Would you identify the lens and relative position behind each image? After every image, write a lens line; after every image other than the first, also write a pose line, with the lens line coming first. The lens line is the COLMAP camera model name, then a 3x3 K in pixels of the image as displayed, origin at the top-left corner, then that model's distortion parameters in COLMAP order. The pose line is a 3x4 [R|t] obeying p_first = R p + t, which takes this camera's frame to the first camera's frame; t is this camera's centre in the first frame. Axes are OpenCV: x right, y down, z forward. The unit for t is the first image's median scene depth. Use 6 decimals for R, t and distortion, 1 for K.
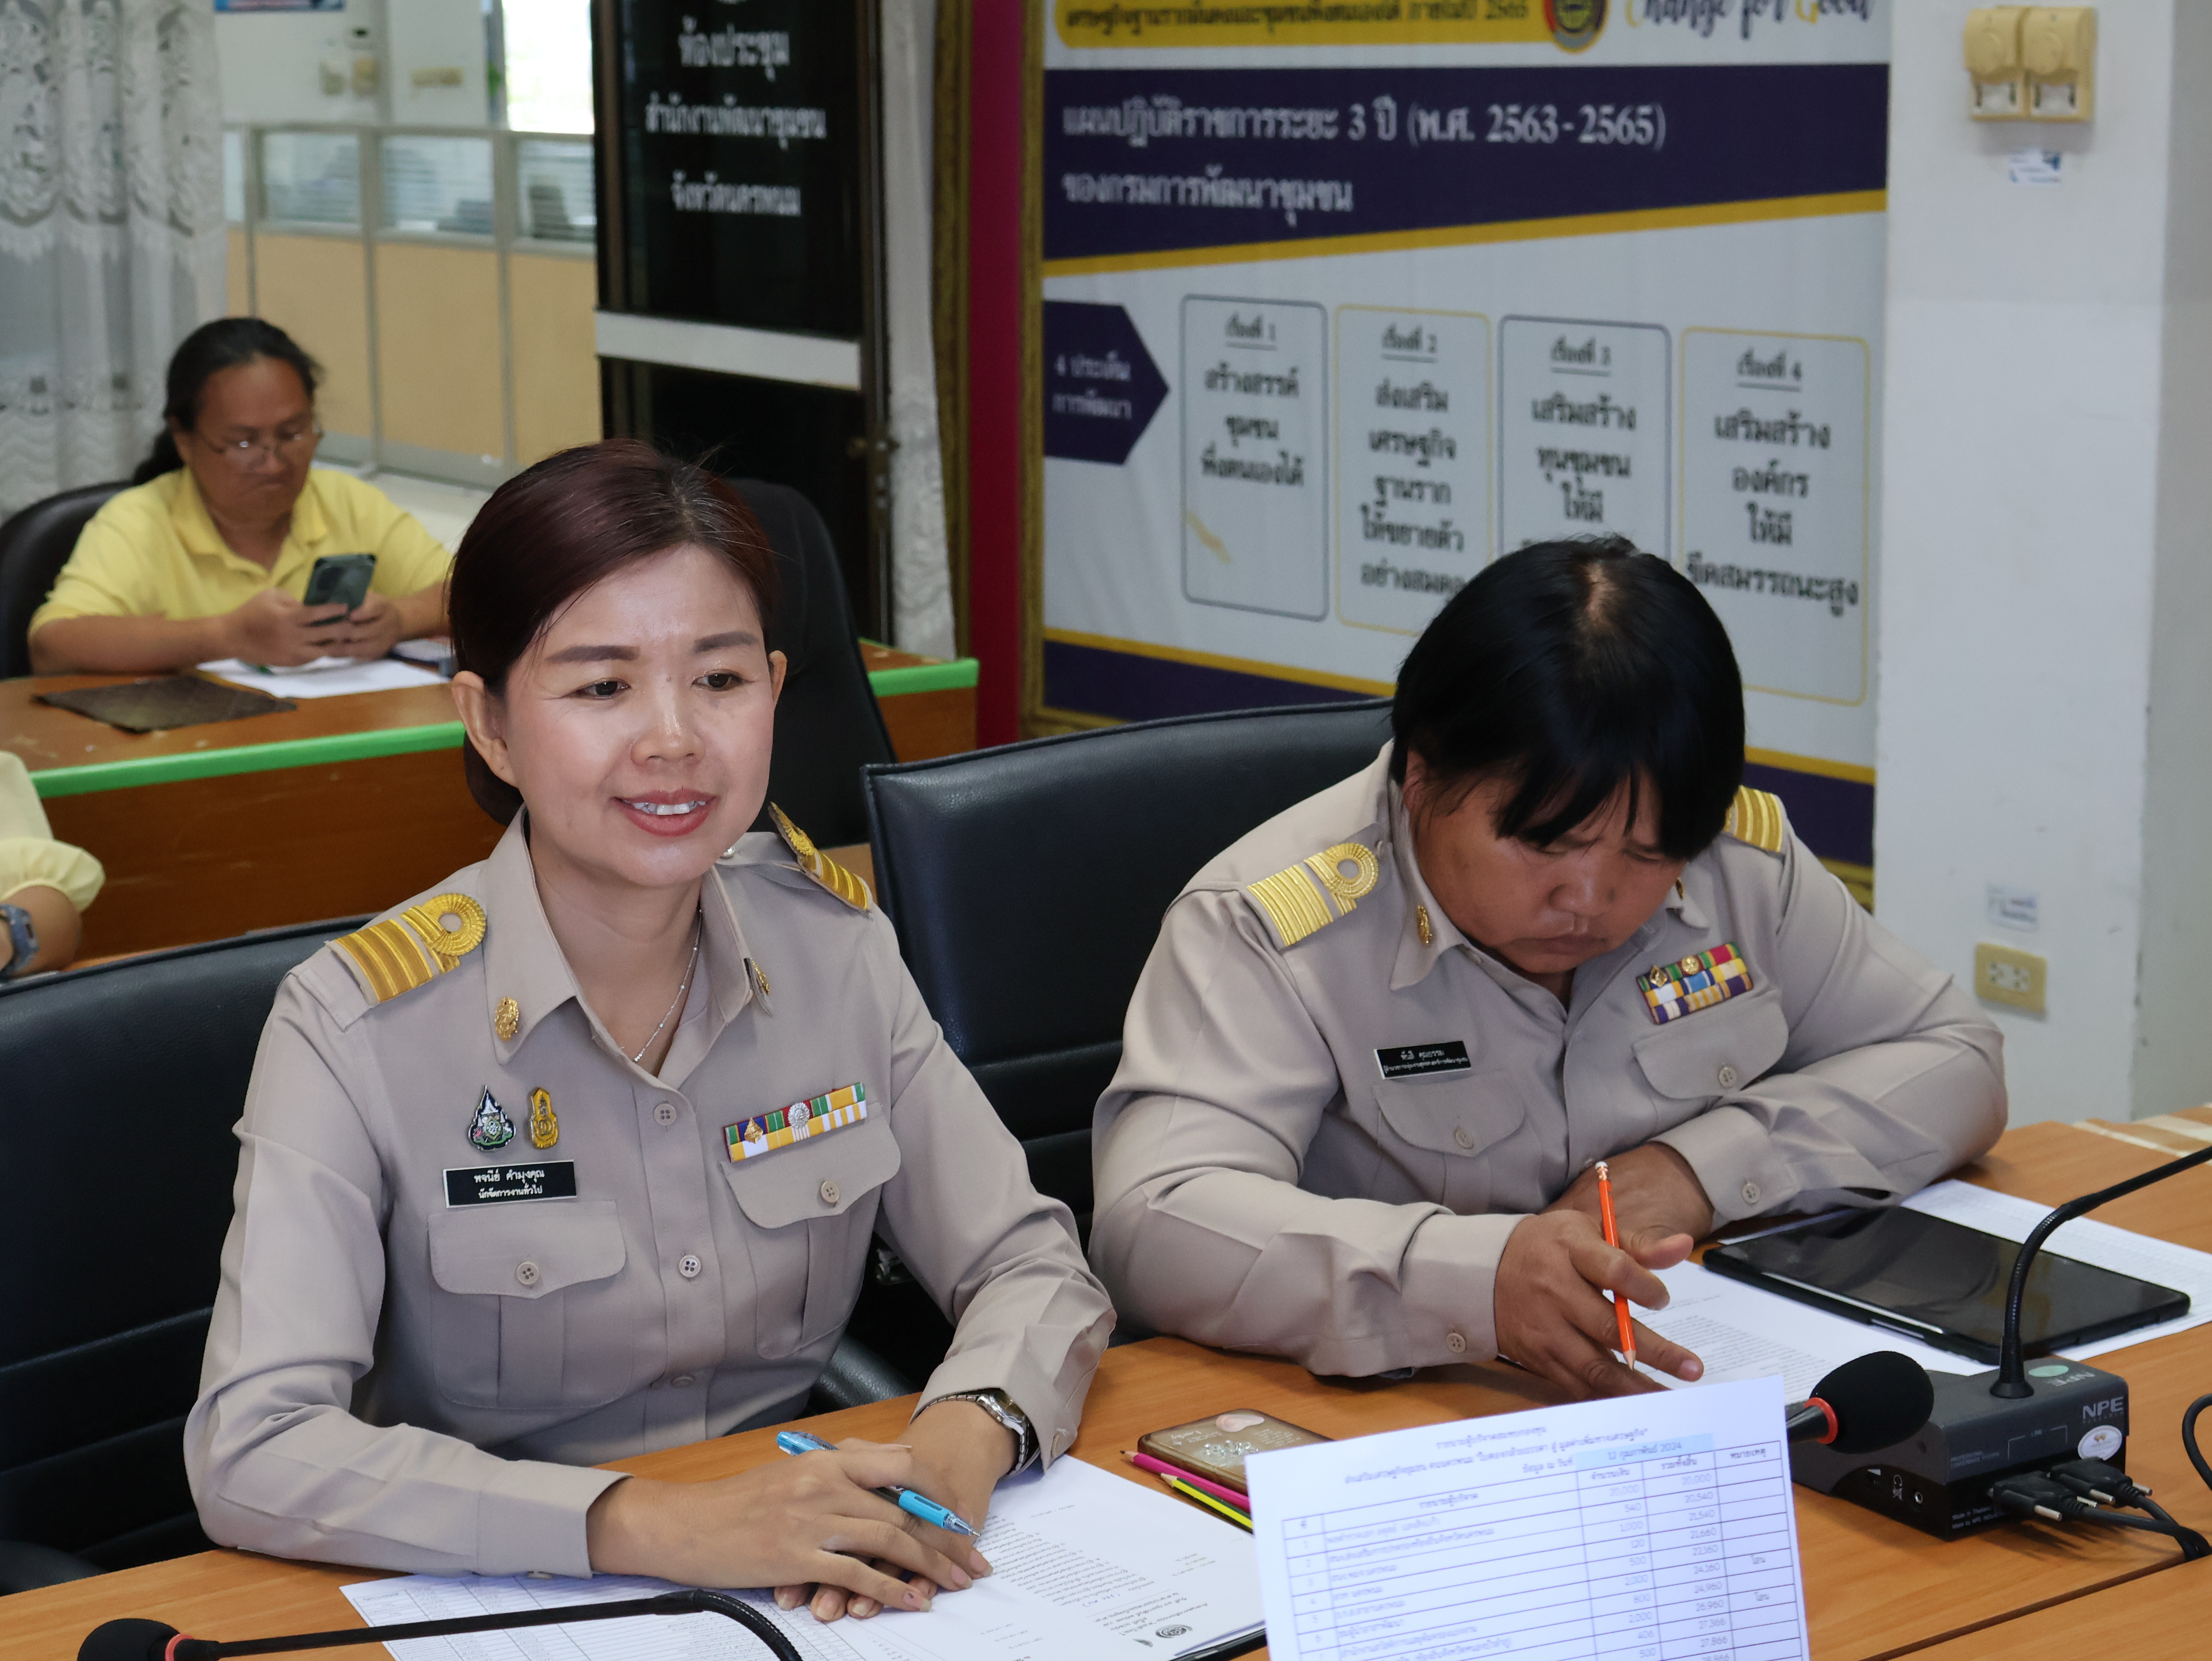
lens RADIAL K [[4148.8, 0, 1106.9], [0, 4148.8, 836.5], [0, 0, 1]] dist [0.013994, 0.000000]
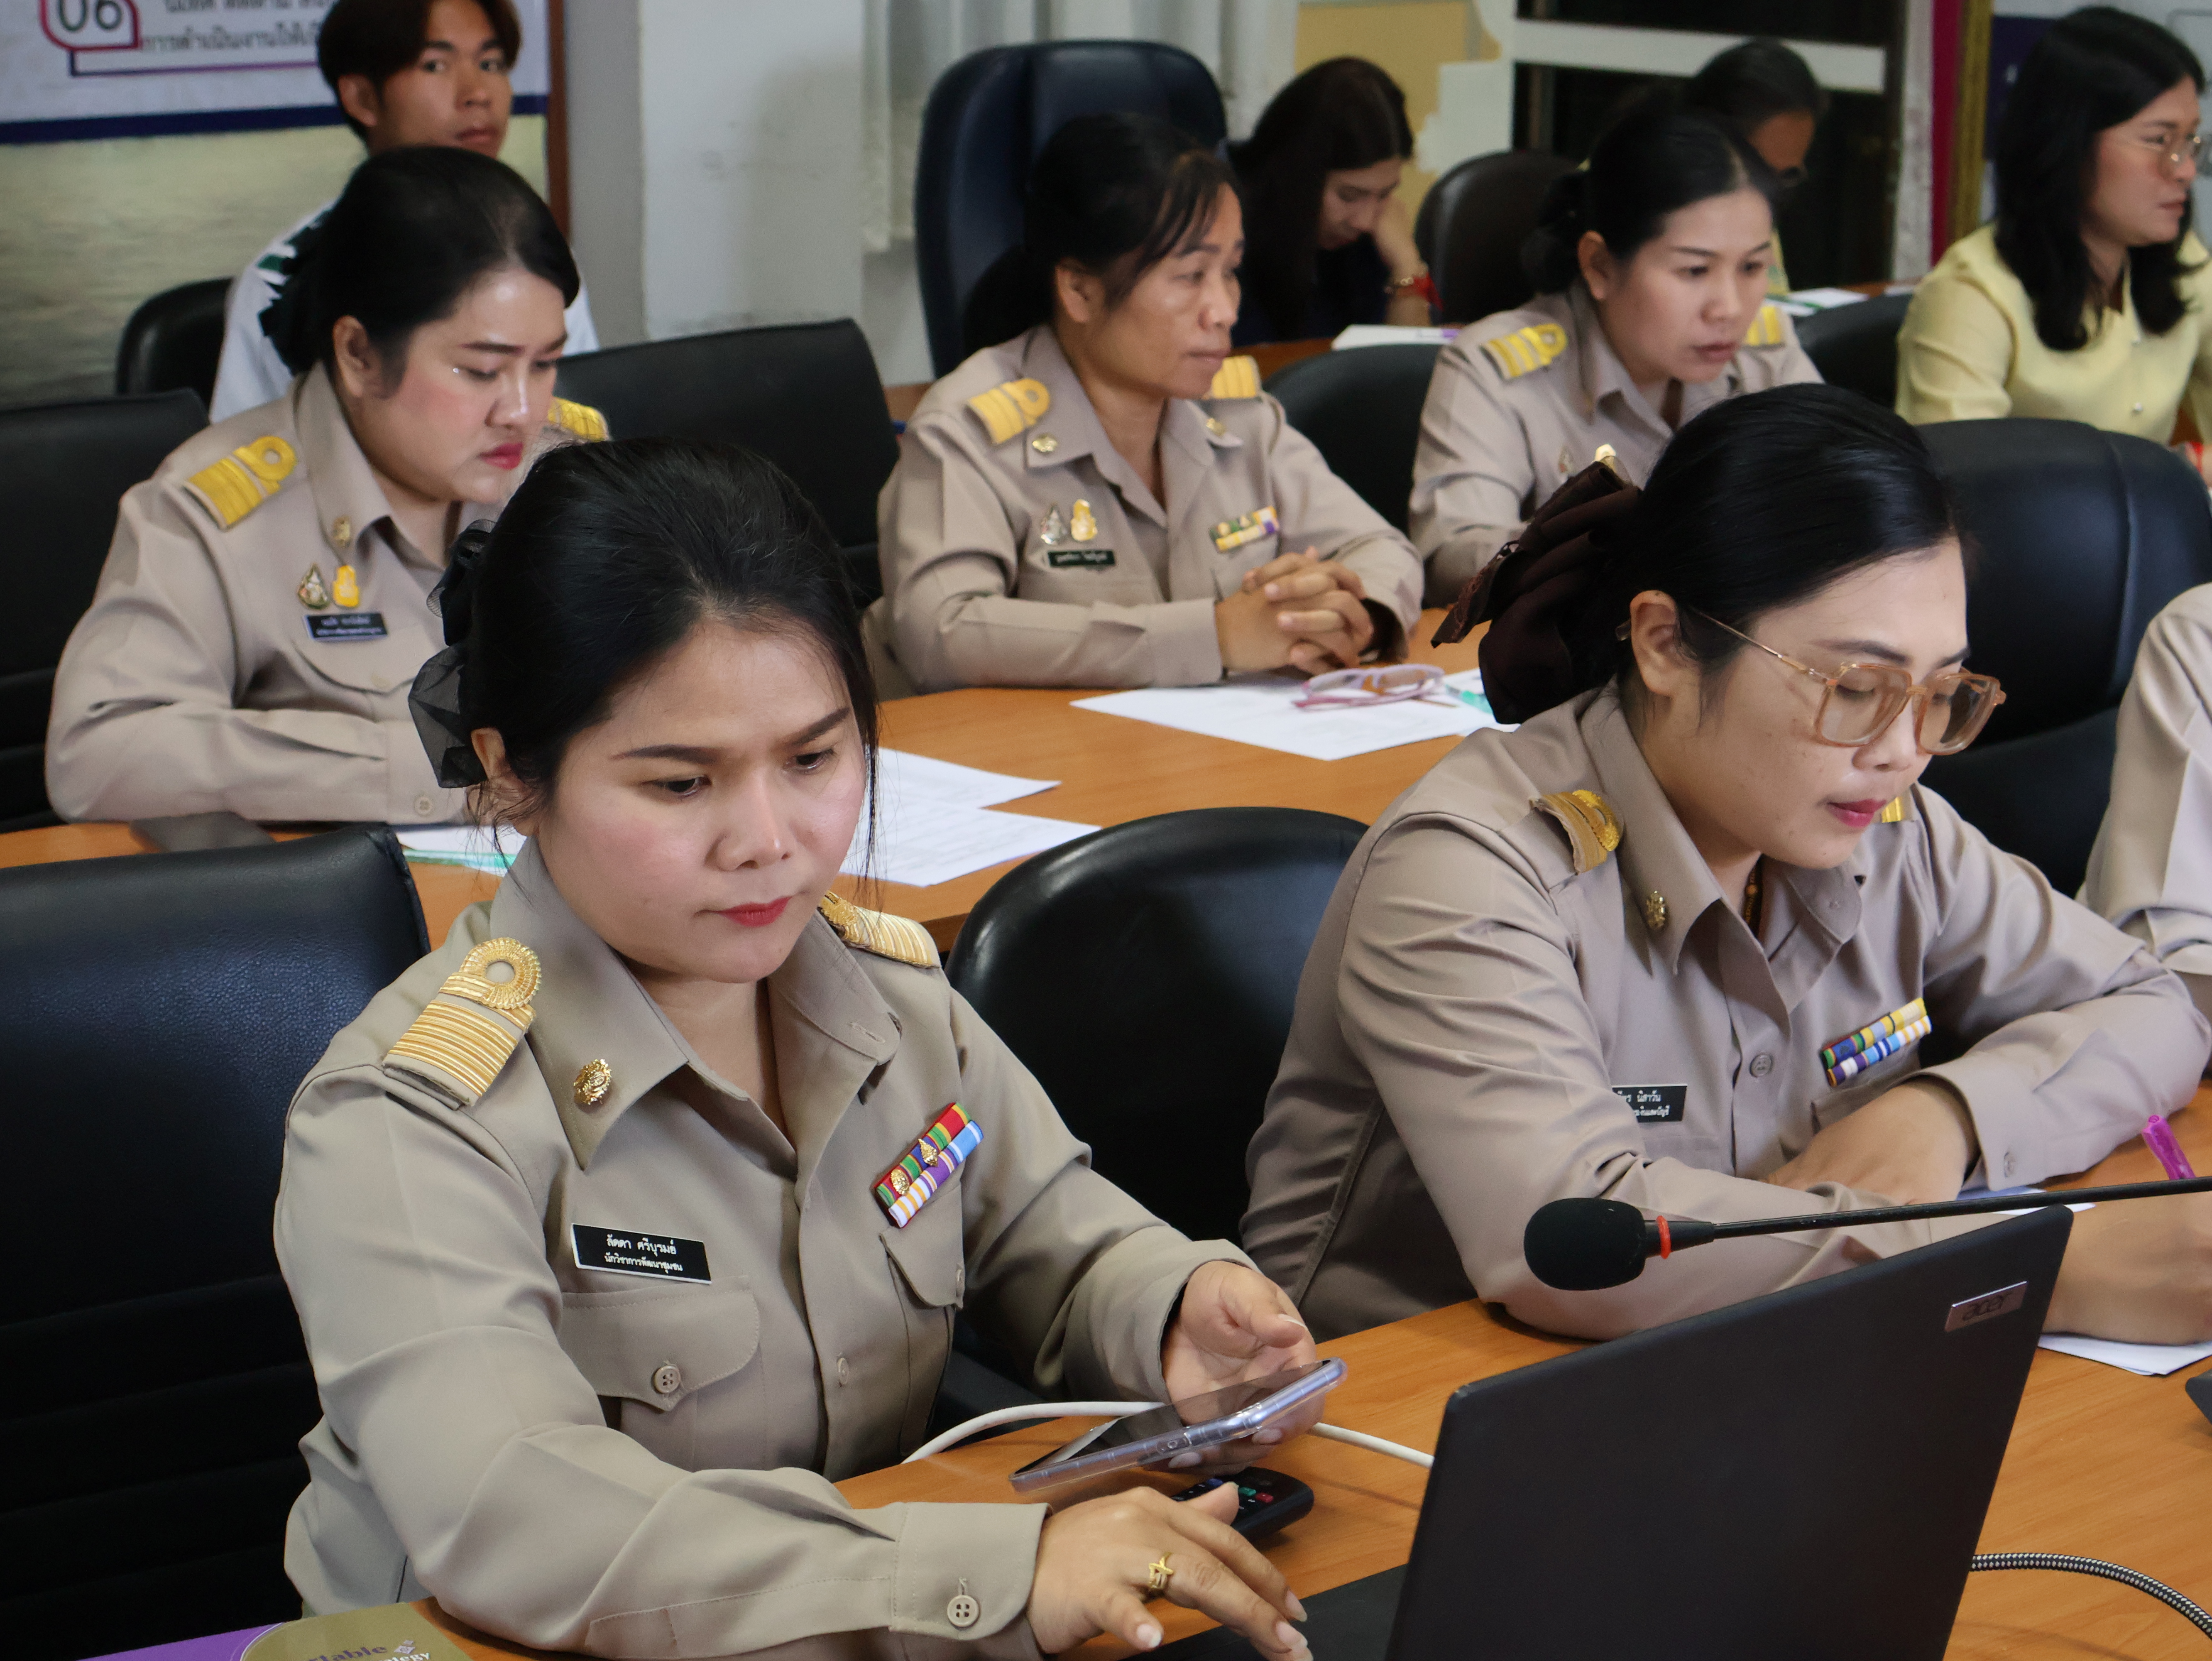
lens RADIAL K [[4737.4, 0, 1134.3], [0, 4737.4, 775.0], [0, 0, 1]] dist [0.081016, 0.000000]
pose [[0.989528, -0.002145, 0.144327, -0.490075], [-0.000742, 0.999801, 0.019945, 0.052583], [-0.144341, -0.019843, 0.989329, -0.235386]]
